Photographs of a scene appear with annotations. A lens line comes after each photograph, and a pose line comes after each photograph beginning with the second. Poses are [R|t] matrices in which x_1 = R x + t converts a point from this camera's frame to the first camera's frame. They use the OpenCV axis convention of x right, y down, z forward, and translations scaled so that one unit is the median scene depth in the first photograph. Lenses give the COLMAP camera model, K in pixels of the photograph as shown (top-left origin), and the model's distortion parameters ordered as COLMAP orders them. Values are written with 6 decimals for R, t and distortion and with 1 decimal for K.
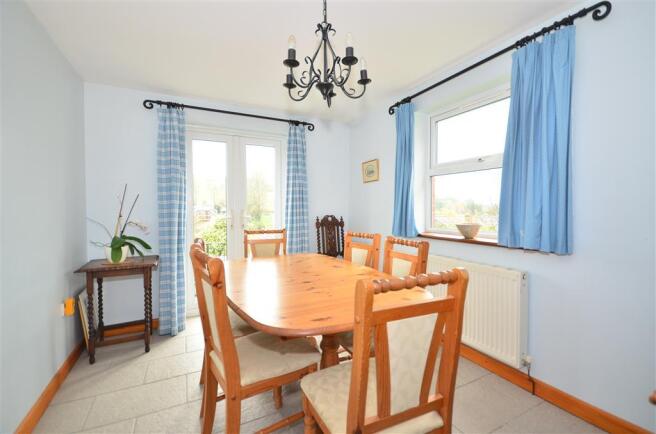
lens RADIAL K [[291.8, 0, 331.5], [0, 291.8, 216.8], [0, 0, 1]] dist [-0.001311, 0.000117]
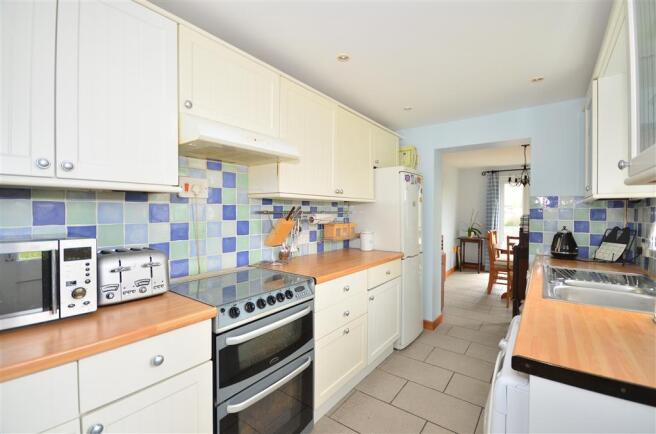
lens RADIAL K [[291.8, 0, 329.4], [0, 291.8, 217.0], [0, 0, 1]] dist [-0.001311, 0.000117]
pose [[0.439150, 0.006831, -0.898388, 0.933250], [-0.028018, 0.999589, -0.006095, 0.016788], [0.897977, 0.027848, 0.439161, -1.132388]]
